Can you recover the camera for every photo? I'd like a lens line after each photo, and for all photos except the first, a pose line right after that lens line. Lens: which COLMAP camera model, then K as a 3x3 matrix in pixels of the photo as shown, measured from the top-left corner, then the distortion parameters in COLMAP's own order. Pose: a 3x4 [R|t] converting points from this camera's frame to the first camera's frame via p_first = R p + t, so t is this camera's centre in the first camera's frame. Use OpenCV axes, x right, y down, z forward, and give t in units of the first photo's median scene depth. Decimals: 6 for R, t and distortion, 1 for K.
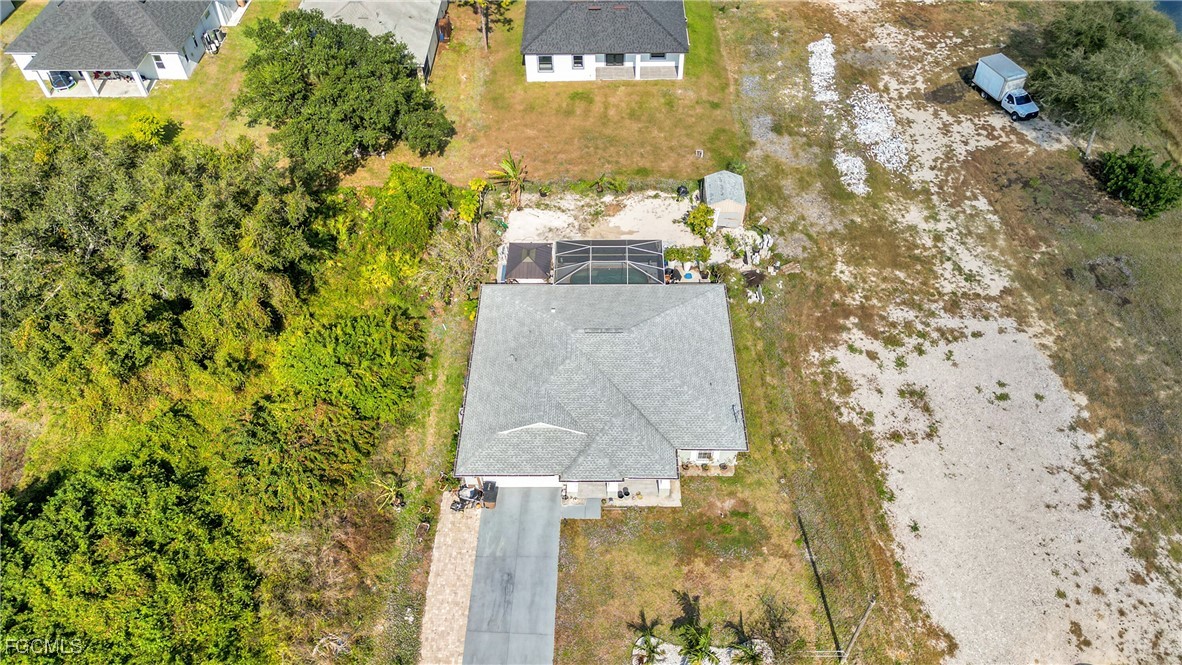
lens RADIAL K [[833.2, 0, 591.0], [0, 833.2, 332.5], [0, 0, 1]] dist [0.084552, -0.093215]
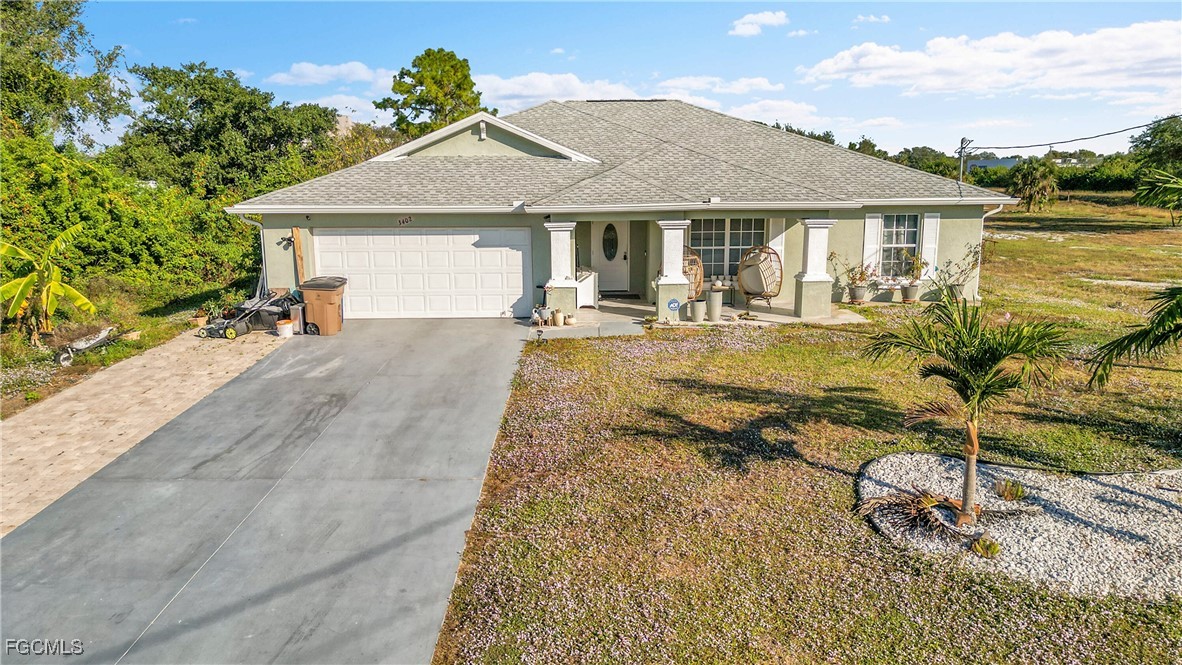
lens RADIAL K [[833.2, 0, 591.0], [0, 833.2, 332.5], [0, 0, 1]] dist [0.084552, -0.093215]
pose [[0.999568, -0.002532, 0.029283, -0.017078], [0.019941, 0.790336, -0.612348, 0.360050], [-0.021593, 0.612668, 0.790045, 0.619948]]
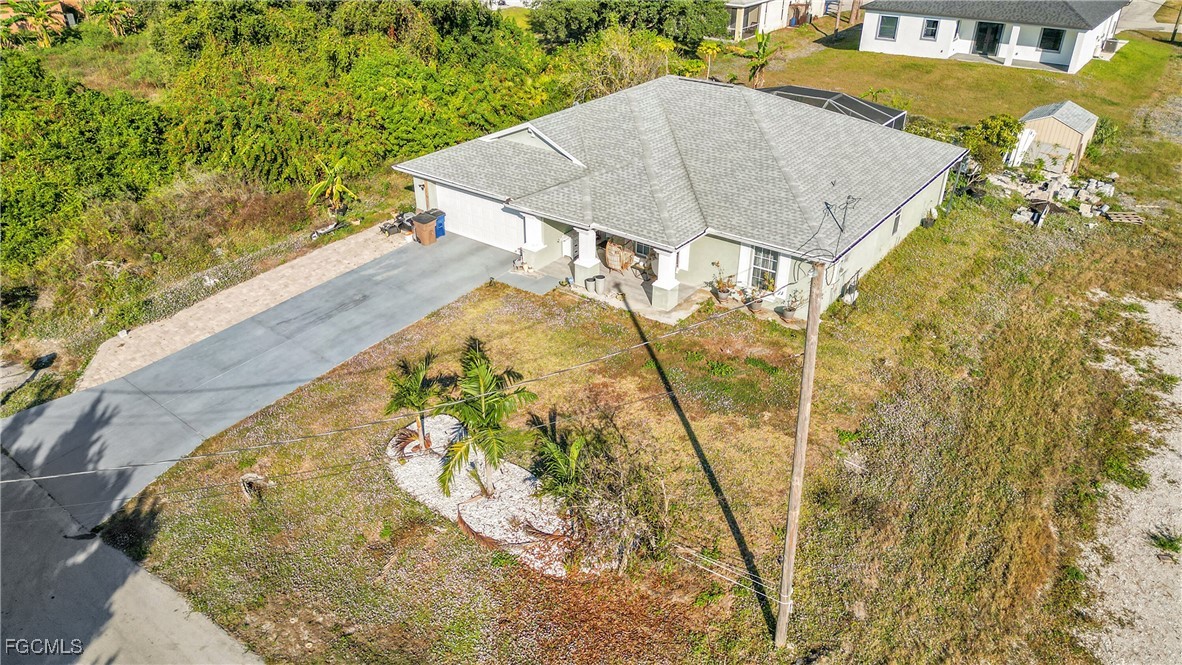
lens RADIAL K [[833.2, 0, 591.0], [0, 833.2, 332.5], [0, 0, 1]] dist [0.084552, -0.093215]
pose [[0.807129, 0.300982, -0.507891, 0.287601], [-0.448670, 0.871863, -0.196340, 0.289722], [0.383717, 0.386347, 0.838747, 0.453365]]
